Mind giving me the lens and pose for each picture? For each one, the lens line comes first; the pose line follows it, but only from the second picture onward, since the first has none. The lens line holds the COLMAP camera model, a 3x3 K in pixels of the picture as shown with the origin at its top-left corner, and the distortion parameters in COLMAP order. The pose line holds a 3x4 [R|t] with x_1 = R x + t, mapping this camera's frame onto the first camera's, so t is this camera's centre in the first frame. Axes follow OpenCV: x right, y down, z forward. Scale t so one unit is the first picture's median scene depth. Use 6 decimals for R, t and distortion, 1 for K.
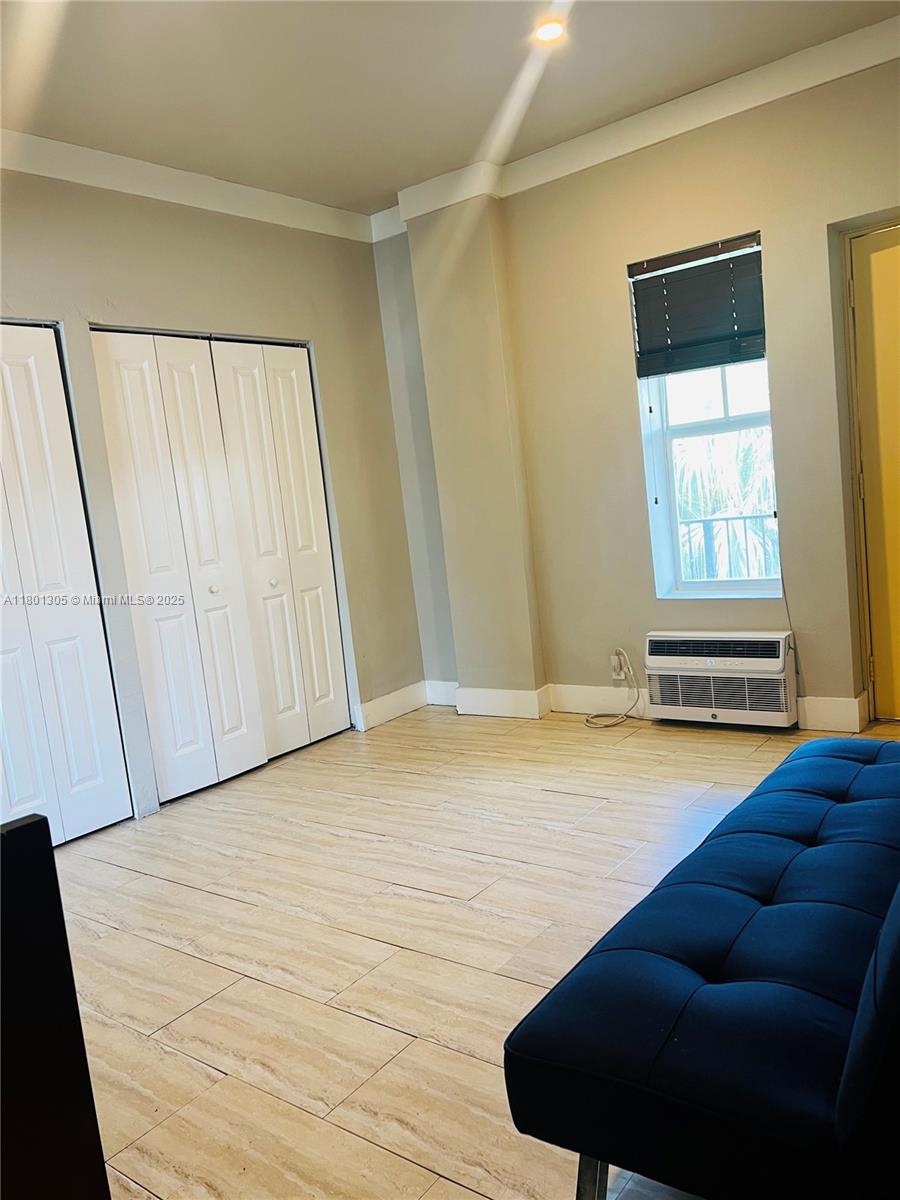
lens RADIAL K [[910.9, 0, 450.0], [0, 910.9, 600.0], [0, 0, 1]] dist [0.000981, -0.005893]
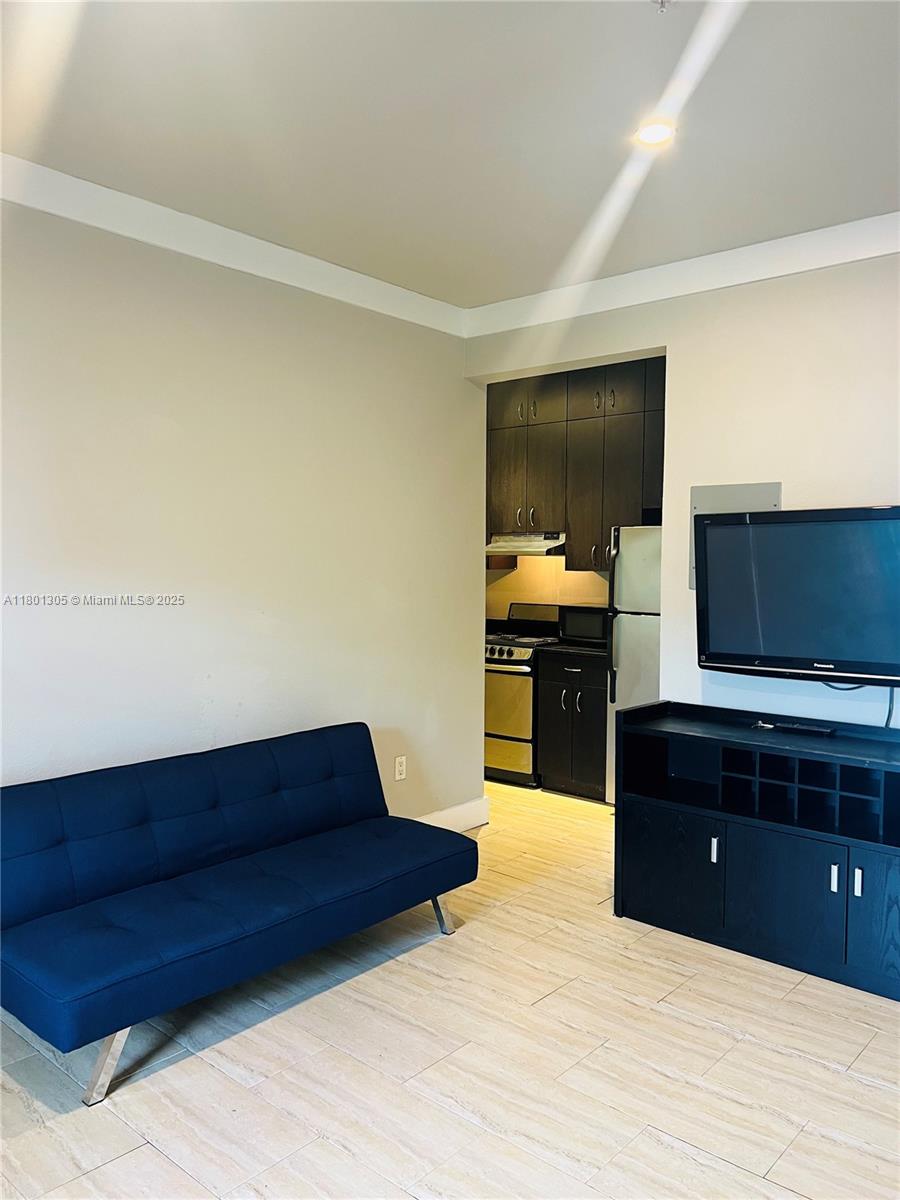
lens RADIAL K [[910.9, 0, 450.0], [0, 910.9, 600.0], [0, 0, 1]] dist [0.000981, -0.005893]
pose [[-0.991189, 0.113496, 0.068290, -0.067168], [0.123387, 0.978645, 0.164406, -0.332281], [-0.048172, 0.171384, -0.984026, 1.915149]]
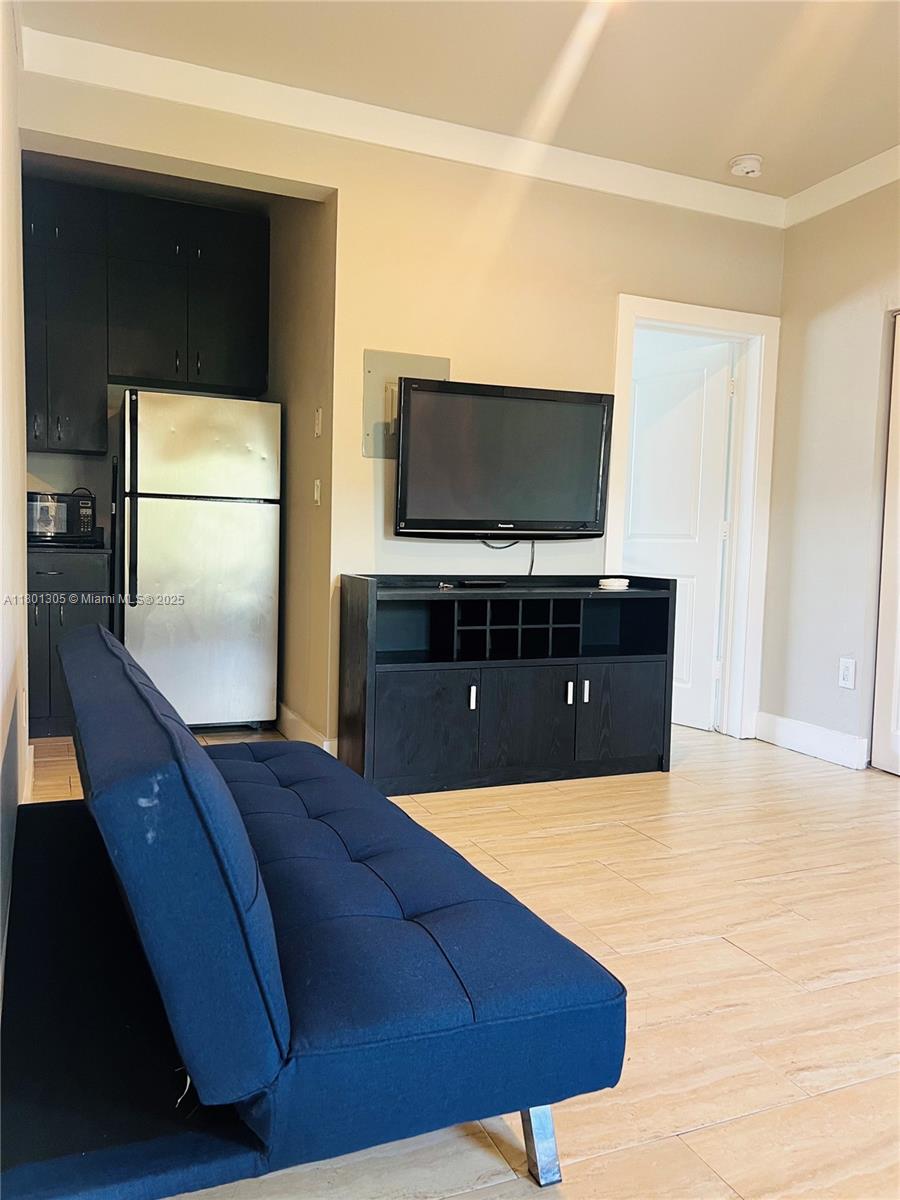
lens RADIAL K [[910.0, 0, 450.0], [0, 910.0, 600.0], [0, 0, 1]] dist [0.159328, -0.350659]
pose [[-0.473142, 0.172594, -0.863914, 0.919373], [-0.075075, 0.969156, 0.234736, -0.181397], [0.877781, 0.175922, -0.445591, 1.204715]]
